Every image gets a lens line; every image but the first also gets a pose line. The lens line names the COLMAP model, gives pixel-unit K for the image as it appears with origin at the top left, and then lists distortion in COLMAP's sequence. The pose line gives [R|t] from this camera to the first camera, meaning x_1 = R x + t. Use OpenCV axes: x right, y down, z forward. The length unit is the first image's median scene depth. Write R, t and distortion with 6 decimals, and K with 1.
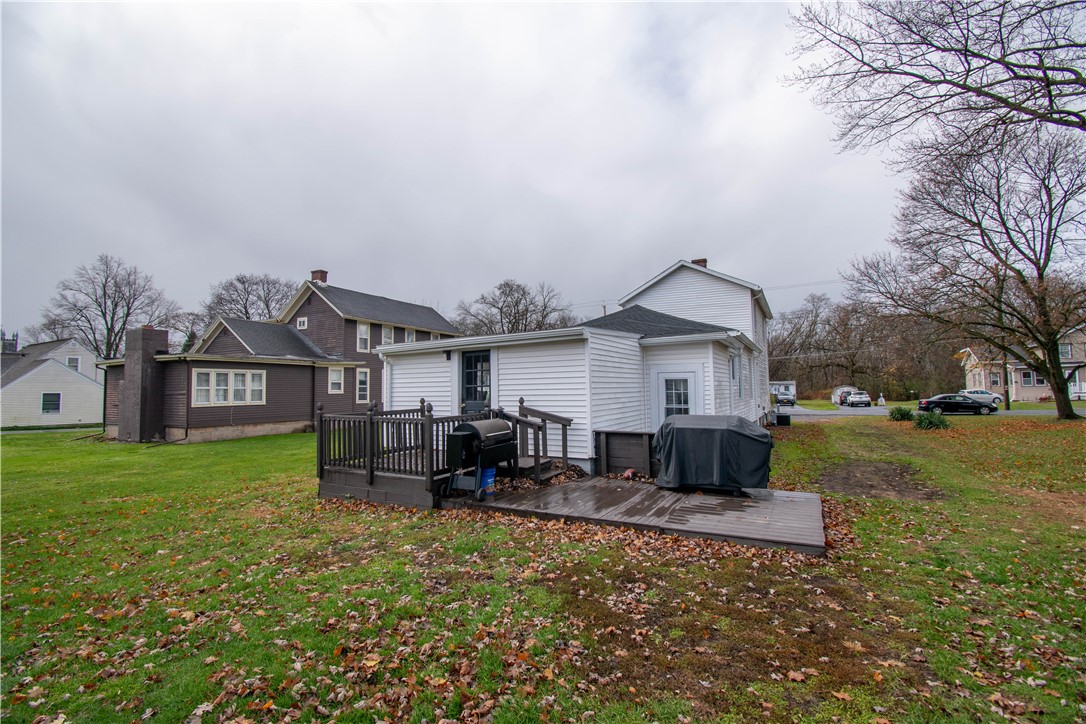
lens RADIAL K [[489.1, 0, 543.3], [0, 489.1, 360.2], [0, 0, 1]] dist [0.034992, -0.027864]
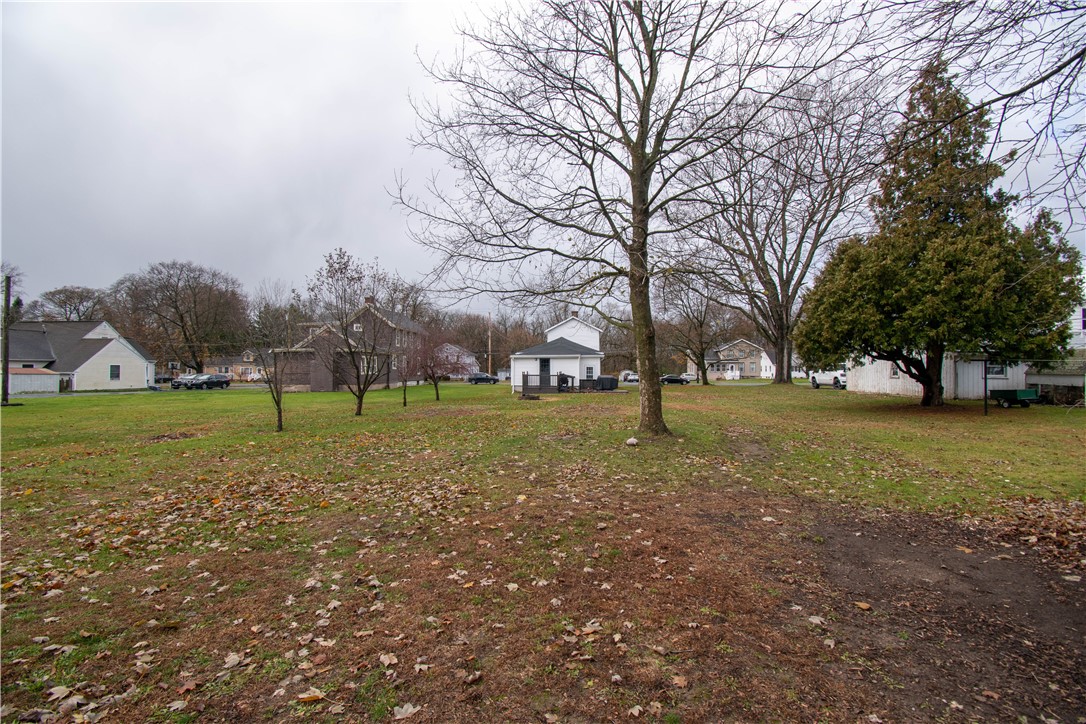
lens RADIAL K [[489.1, 0, 543.3], [0, 489.1, 360.2], [0, 0, 1]] dist [0.034992, -0.027864]
pose [[0.927091, 0.024562, 0.374030, -1.535941], [-0.039203, 0.998732, 0.031587, -0.124656], [-0.372780, -0.043947, 0.926879, -2.425574]]
